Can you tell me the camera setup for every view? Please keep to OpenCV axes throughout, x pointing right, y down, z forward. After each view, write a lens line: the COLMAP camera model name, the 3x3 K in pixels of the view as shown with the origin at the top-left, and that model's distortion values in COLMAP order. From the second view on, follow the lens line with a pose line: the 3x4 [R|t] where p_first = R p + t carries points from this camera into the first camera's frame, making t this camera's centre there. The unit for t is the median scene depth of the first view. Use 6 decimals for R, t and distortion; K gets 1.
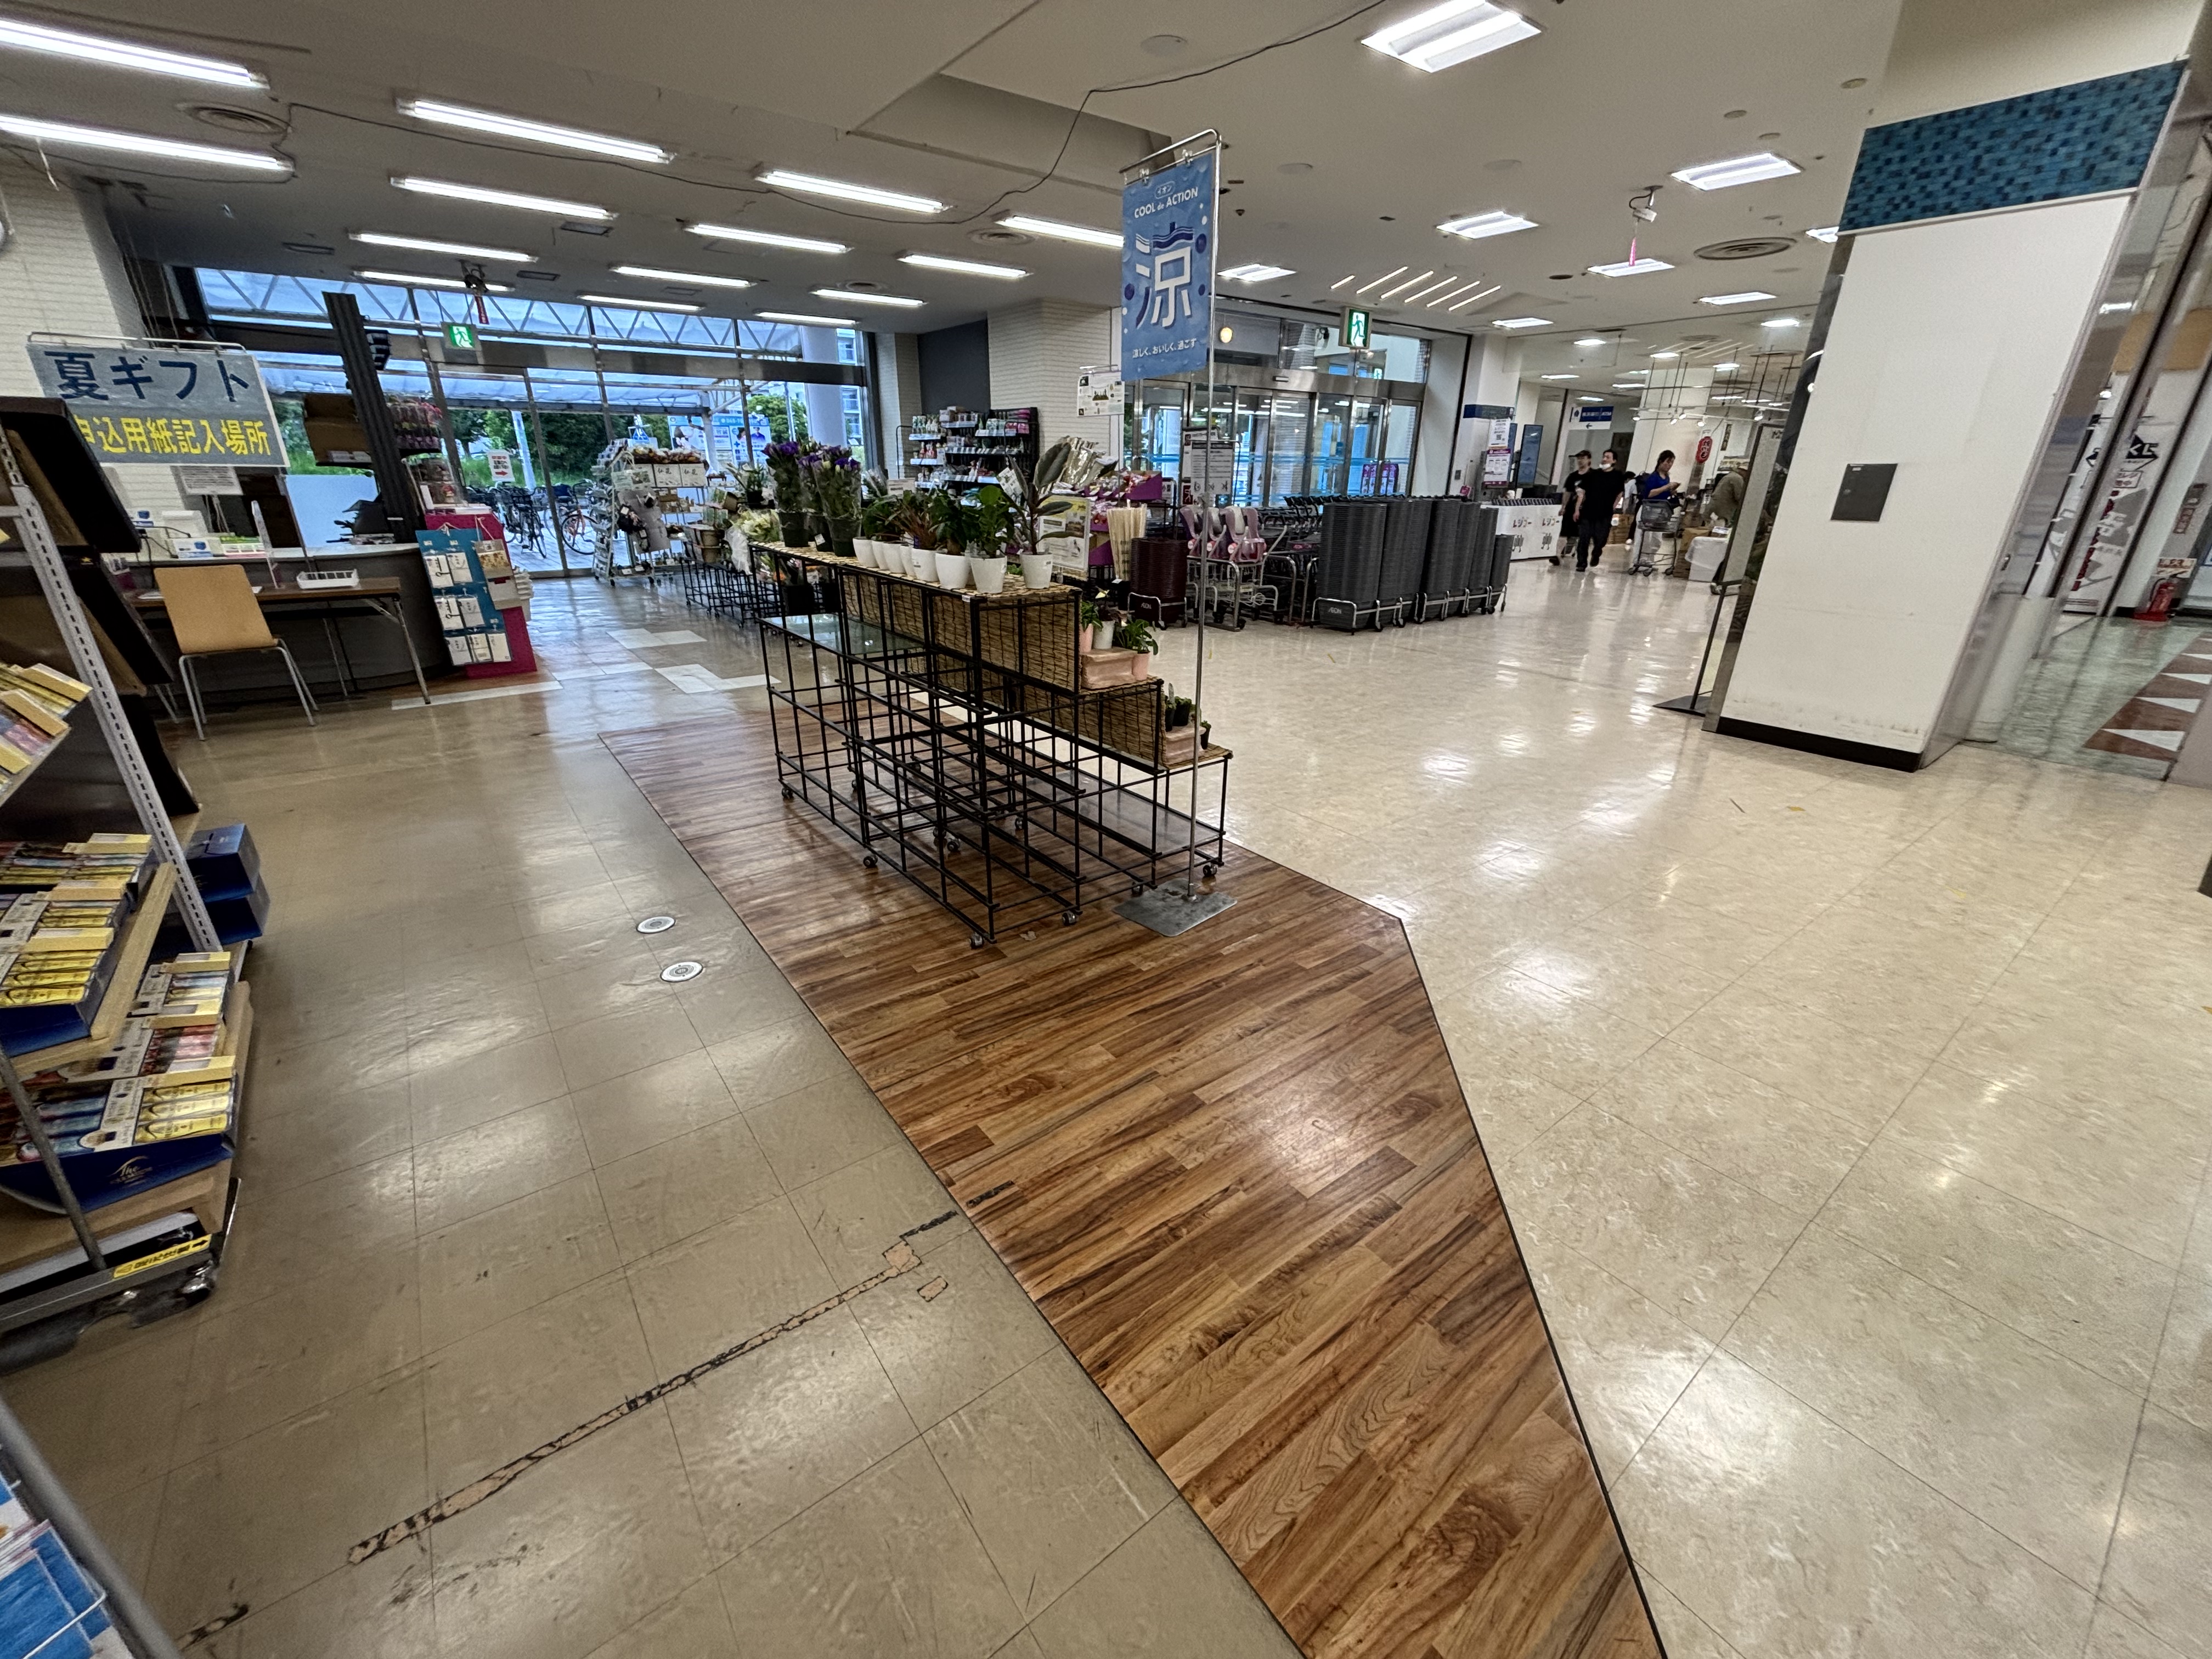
lens RADIAL K [[891.2, 0, 1106.0], [0, 891.2, 829.5], [0, 0, 1]] dist [-0.001790, 0.000189]
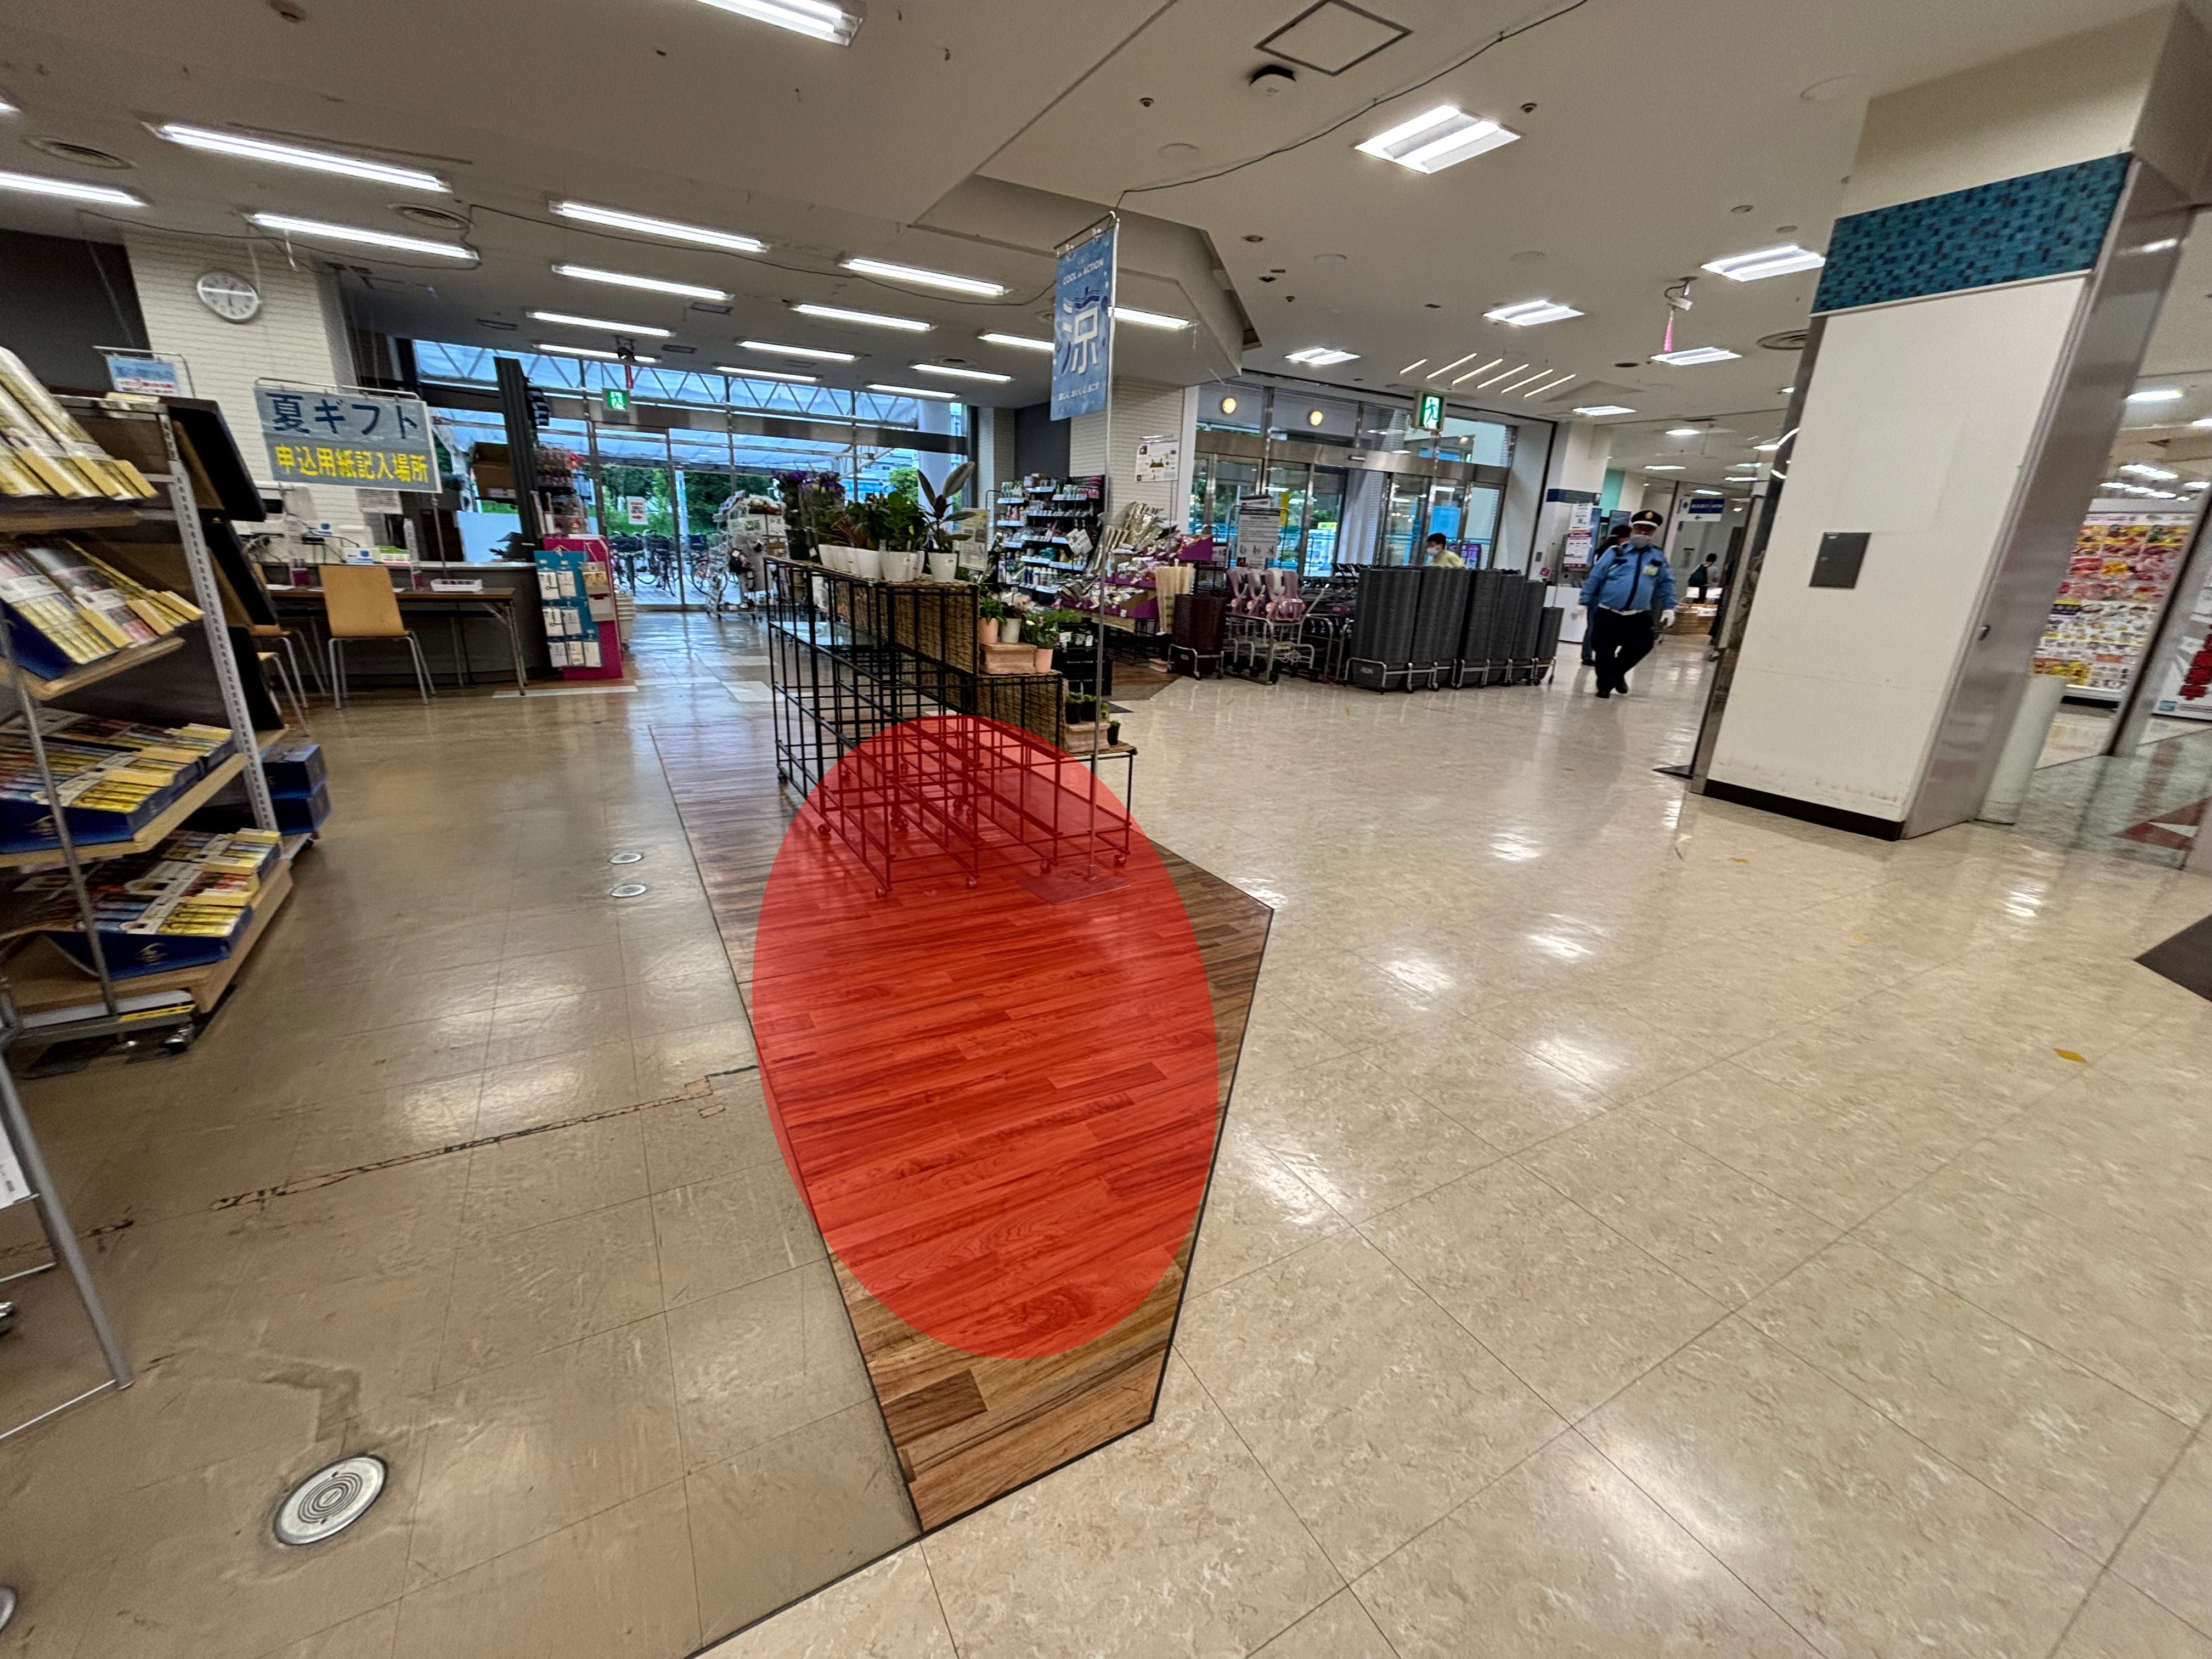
lens RADIAL K [[891.2, 0, 1106.0], [0, 891.2, 829.5], [0, 0, 1]] dist [-0.001790, 0.000189]
pose [[0.990859, 0.073769, -0.112944, 0.127909], [-0.082361, 0.993897, -0.073390, 0.052612], [0.106841, 0.082021, 0.990887, -0.049268]]
